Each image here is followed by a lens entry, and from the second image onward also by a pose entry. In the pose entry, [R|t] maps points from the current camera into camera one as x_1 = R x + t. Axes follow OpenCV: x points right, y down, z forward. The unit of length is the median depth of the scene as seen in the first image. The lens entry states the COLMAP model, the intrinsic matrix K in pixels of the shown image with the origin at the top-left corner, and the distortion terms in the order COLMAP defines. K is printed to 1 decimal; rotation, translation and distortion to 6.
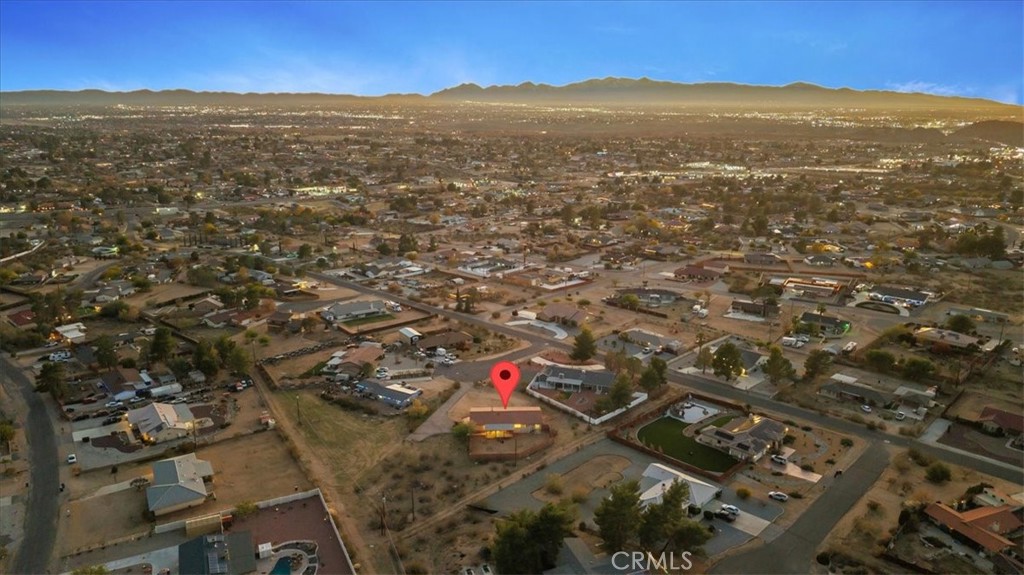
lens RADIAL K [[685.7, 0, 509.8], [0, 685.7, 285.9], [0, 0, 1]] dist [0.037050, -0.045537]
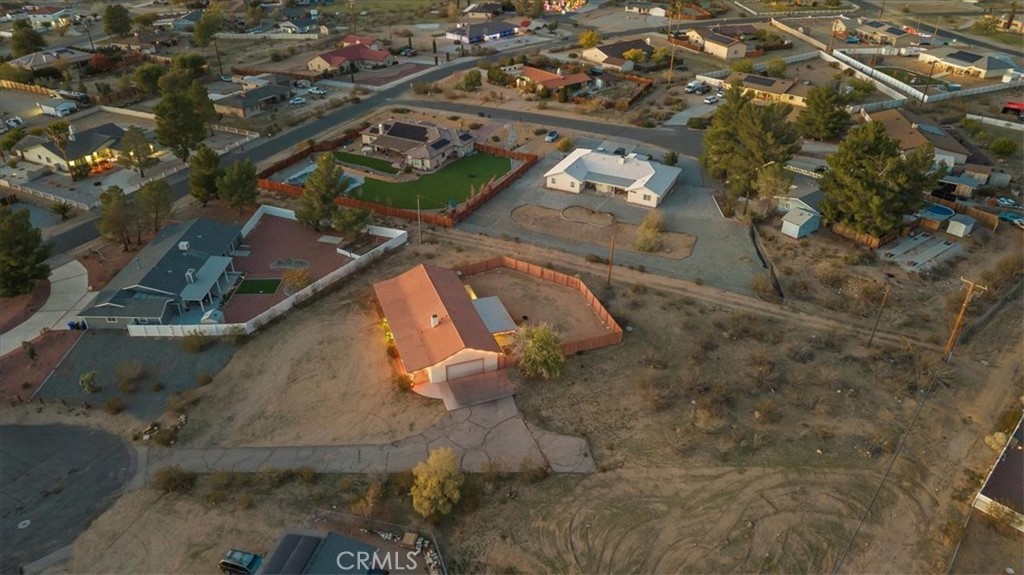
lens RADIAL K [[685.7, 0, 509.8], [0, 685.7, 285.9], [0, 0, 1]] dist [0.037050, -0.045537]
pose [[-0.306456, -0.492304, 0.814691, -0.349547], [0.233870, 0.790696, 0.565777, -0.056248], [-0.922708, 0.363918, -0.127179, 0.967562]]
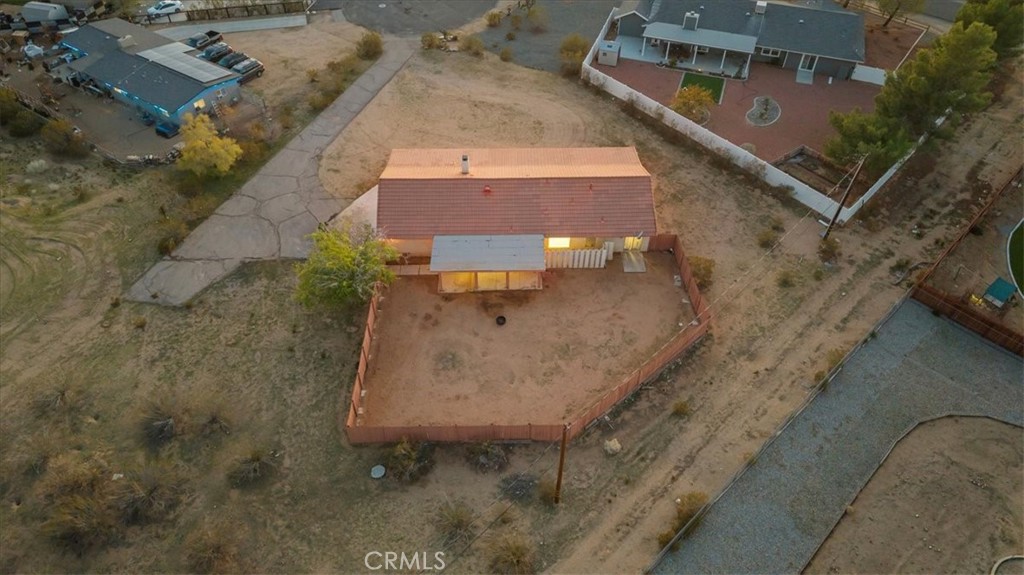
lens RADIAL K [[685.7, 0, 509.8], [0, 685.7, 285.9], [0, 0, 1]] dist [0.037050, -0.045537]
pose [[0.999802, 0.015537, -0.012426, -0.004066], [-0.006947, 0.857924, 0.513730, 0.079375], [0.018642, -0.513542, 0.857862, 0.720694]]
